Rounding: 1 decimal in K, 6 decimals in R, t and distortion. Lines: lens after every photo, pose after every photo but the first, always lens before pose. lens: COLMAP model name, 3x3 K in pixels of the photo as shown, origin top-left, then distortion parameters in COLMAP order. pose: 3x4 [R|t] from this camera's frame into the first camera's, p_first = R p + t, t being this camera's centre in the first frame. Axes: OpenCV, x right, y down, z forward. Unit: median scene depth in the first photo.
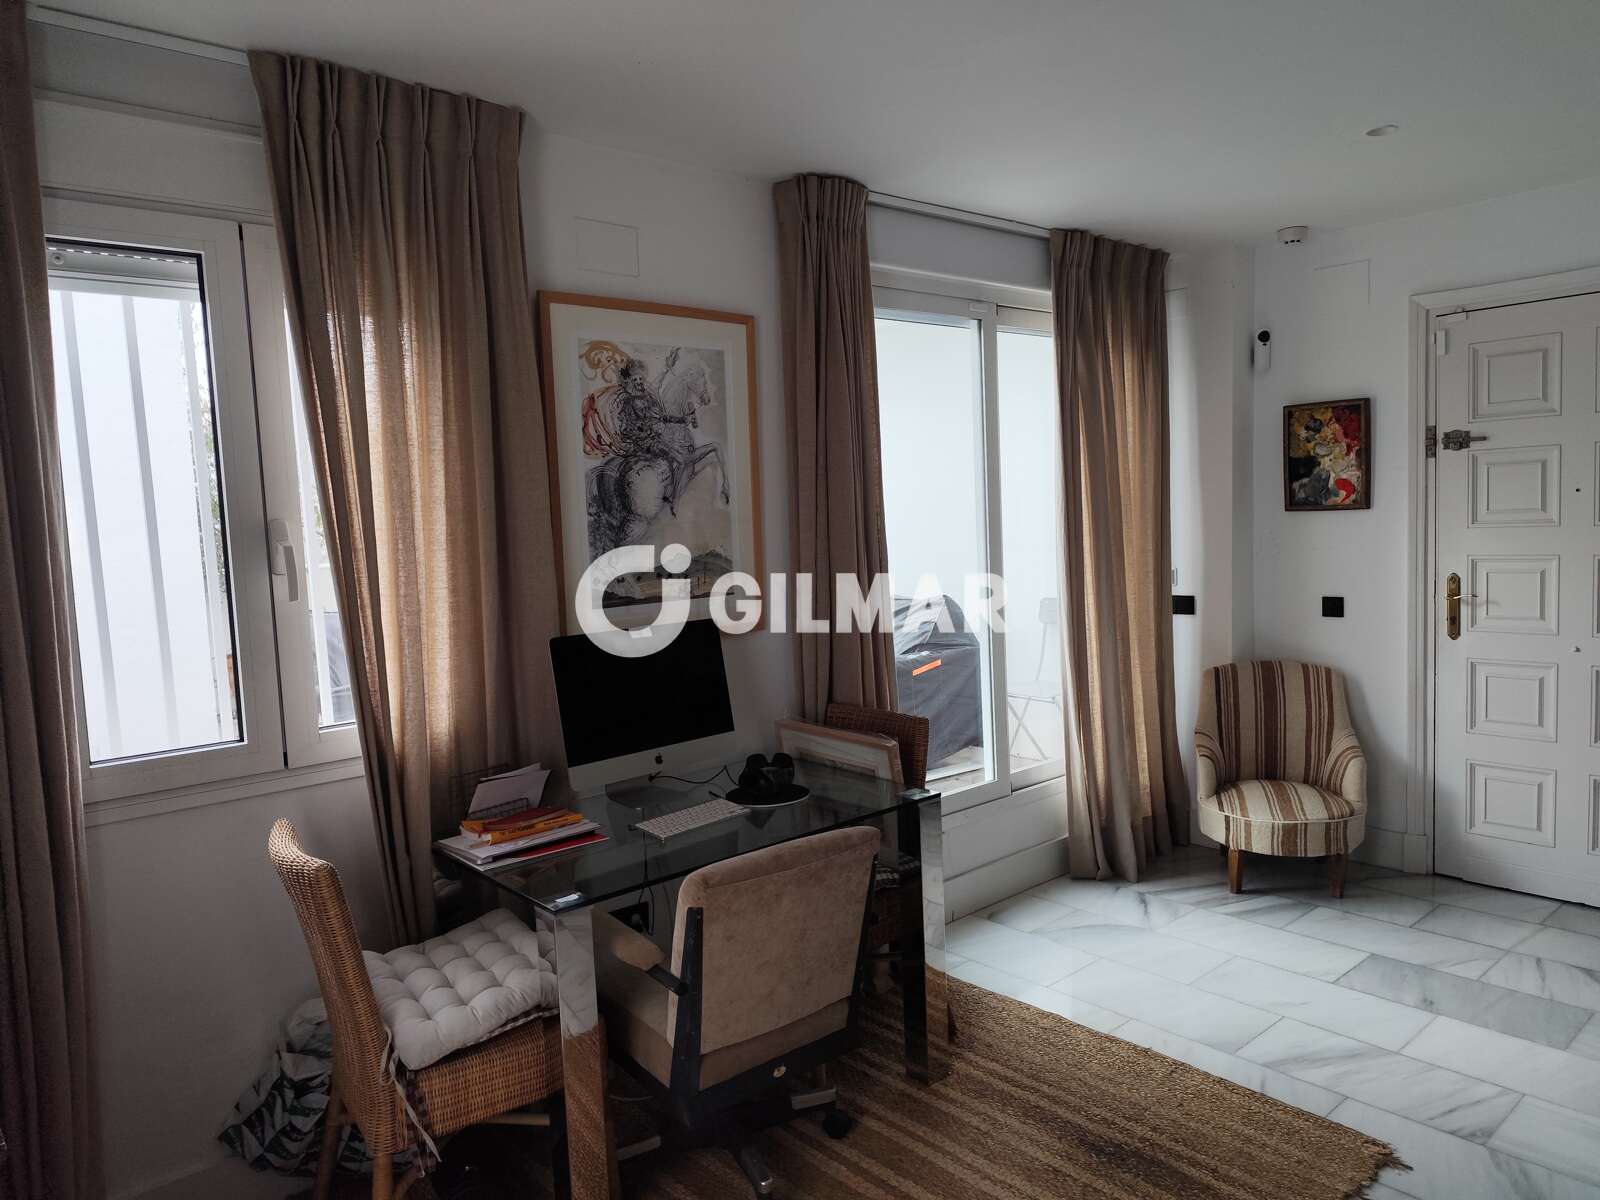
lens RADIAL K [[1110.8, 0, 808.5], [0, 1110.8, 607.8], [0, 0, 1]] dist [0.045641, -0.050488]
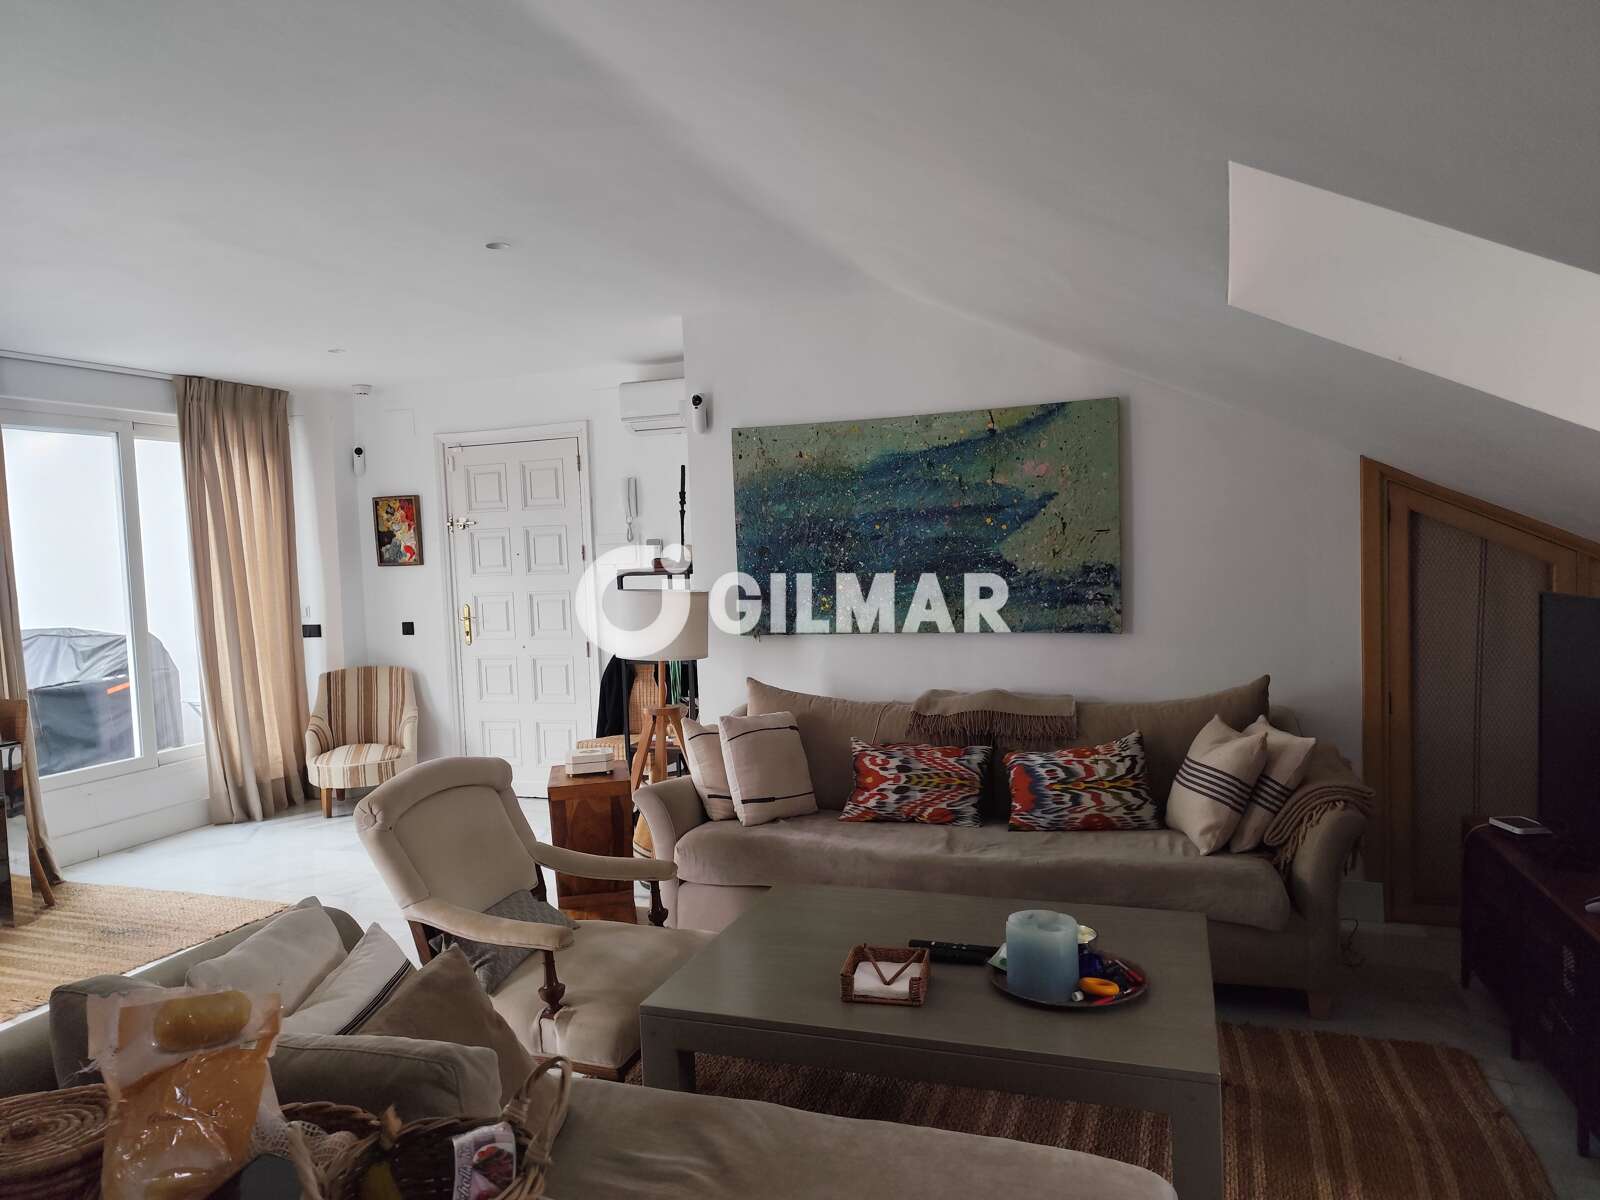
lens RADIAL K [[1110.8, 0, 808.5], [0, 1110.8, 607.8], [0, 0, 1]] dist [0.045641, -0.050488]
pose [[0.882919, -0.017547, 0.469197, 0.243261], [0.041611, 0.998294, -0.040968, 0.058787], [-0.467678, 0.055695, 0.882143, -0.636259]]
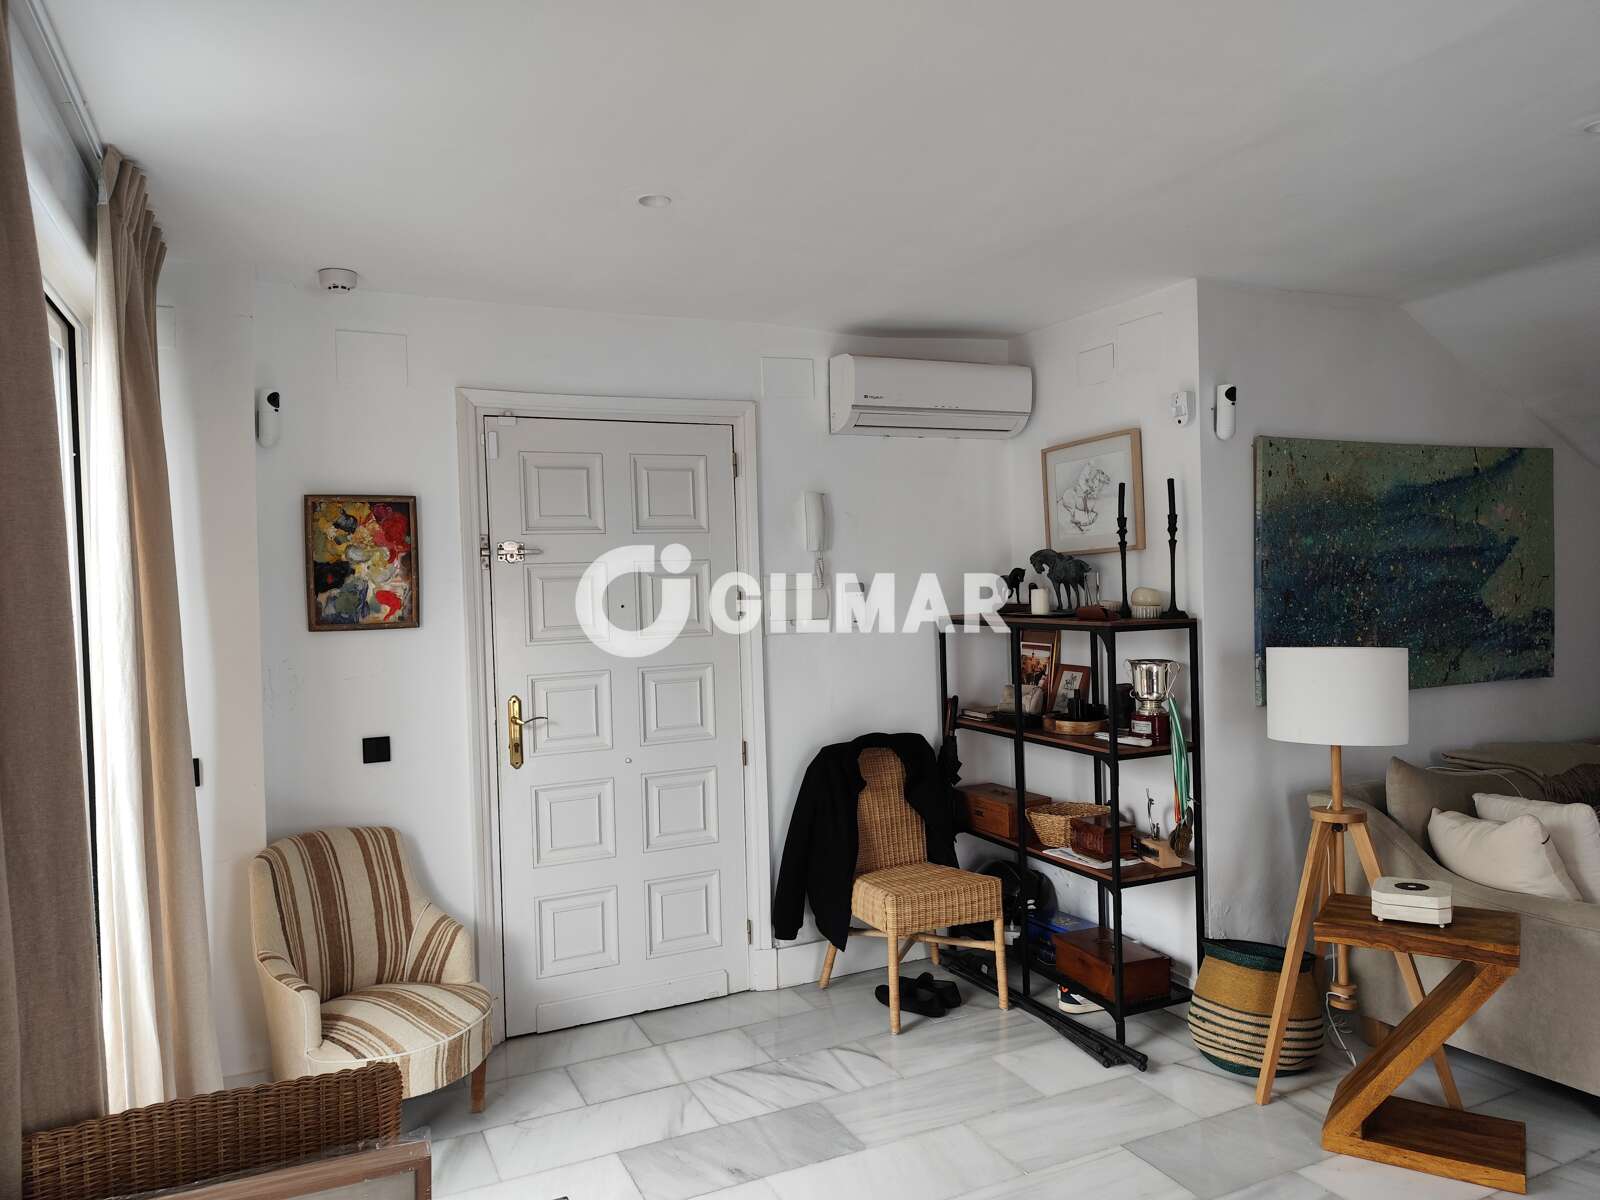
lens RADIAL K [[1092.8, 0, 806.8], [0, 1092.8, 607.9], [0, 0, 1]] dist [0.067229, -0.102506]
pose [[0.277039, 0.013933, 0.960758, -0.212278], [0.101997, 0.993819, -0.043824, -0.037022], [-0.955430, 0.110135, 0.273906, 0.496601]]
